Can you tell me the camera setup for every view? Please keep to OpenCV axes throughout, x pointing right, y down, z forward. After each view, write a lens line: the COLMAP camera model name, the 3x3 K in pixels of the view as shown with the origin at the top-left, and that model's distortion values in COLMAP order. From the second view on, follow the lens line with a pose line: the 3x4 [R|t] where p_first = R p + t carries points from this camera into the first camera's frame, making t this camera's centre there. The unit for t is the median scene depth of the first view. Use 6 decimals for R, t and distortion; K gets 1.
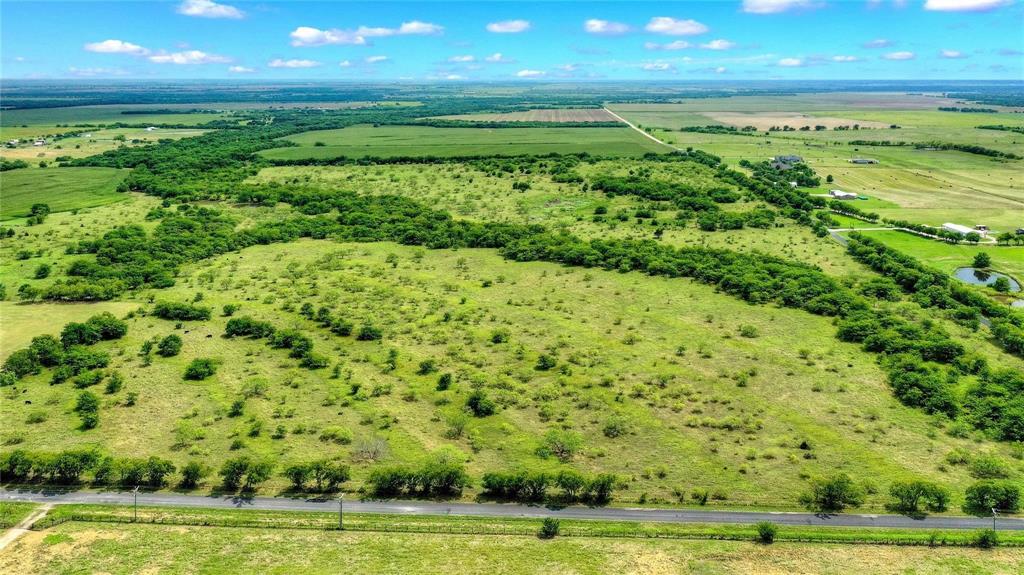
lens RADIAL K [[930.6, 0, 511.3], [0, 930.6, 289.1], [0, 0, 1]] dist [-0.026861, 0.022287]
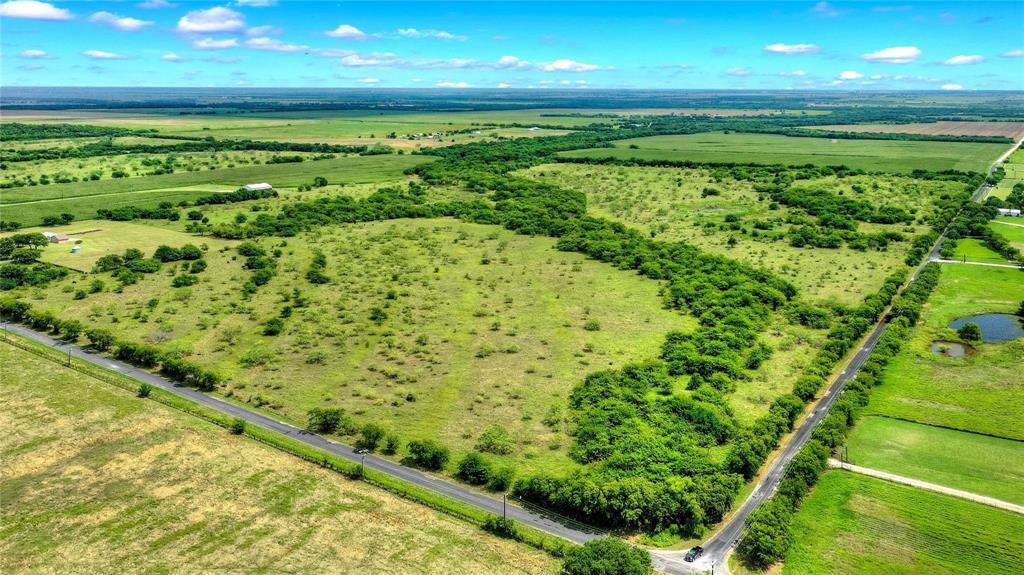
lens RADIAL K [[930.6, 0, 512.2], [0, 930.6, 288.2], [0, 0, 1]] dist [-0.026861, 0.022287]
pose [[0.799539, 0.126420, -0.587159, 0.652976], [-0.131620, 0.990714, 0.034081, -0.016418], [0.586016, 0.050033, 0.808754, 0.064861]]
